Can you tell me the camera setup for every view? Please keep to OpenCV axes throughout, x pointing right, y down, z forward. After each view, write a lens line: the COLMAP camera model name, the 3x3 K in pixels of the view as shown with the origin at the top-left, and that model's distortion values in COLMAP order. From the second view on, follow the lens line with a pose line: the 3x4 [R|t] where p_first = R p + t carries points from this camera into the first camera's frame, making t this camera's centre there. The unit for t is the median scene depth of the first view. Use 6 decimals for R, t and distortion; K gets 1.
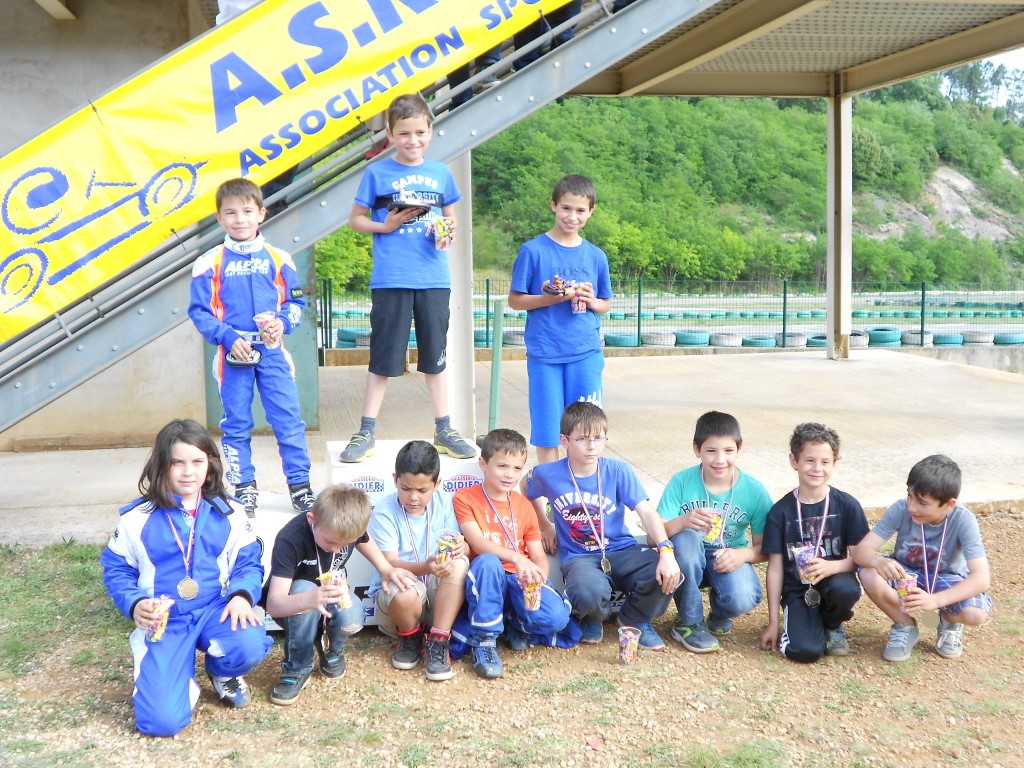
lens RADIAL K [[1294.5, 0, 496.8], [0, 1294.5, 396.0], [0, 0, 1]] dist [-0.043518, 0.000000]
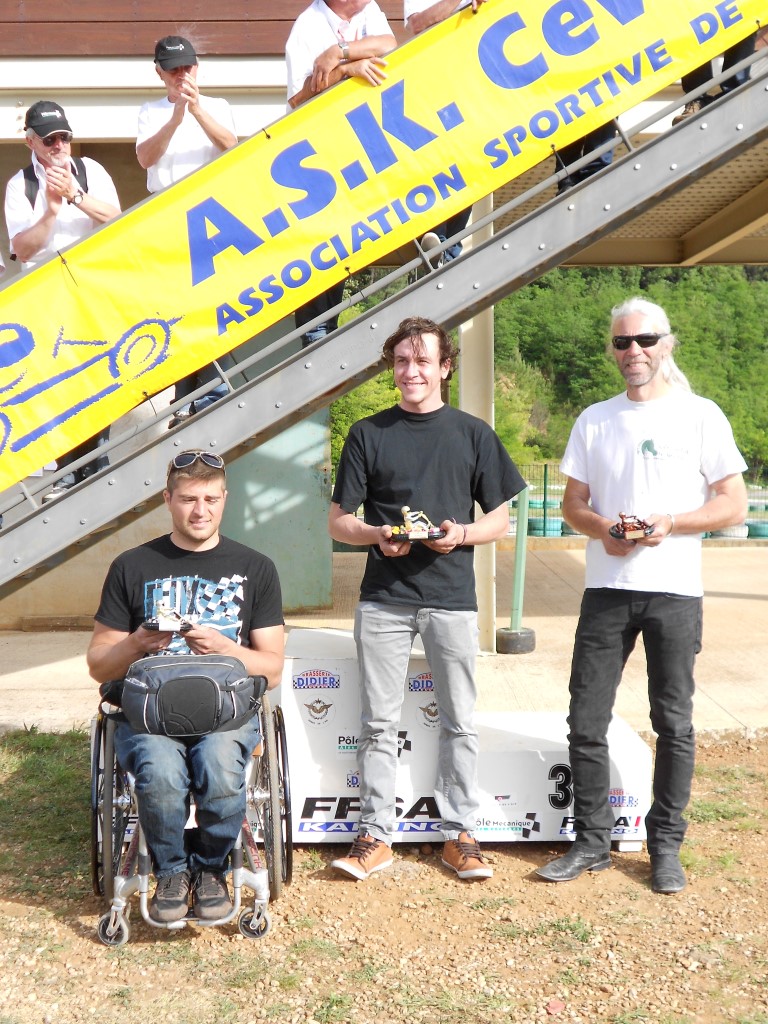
lens RADIAL K [[1294.5, 0, 397.8], [0, 1294.5, 578.0], [0, 0, 1]] dist [-0.043518, 0.000000]
pose [[0.990116, 0.020205, -0.138787, 0.056977], [-0.021034, 0.999769, -0.004508, 0.003093], [0.138664, 0.007383, 0.990312, 0.117870]]
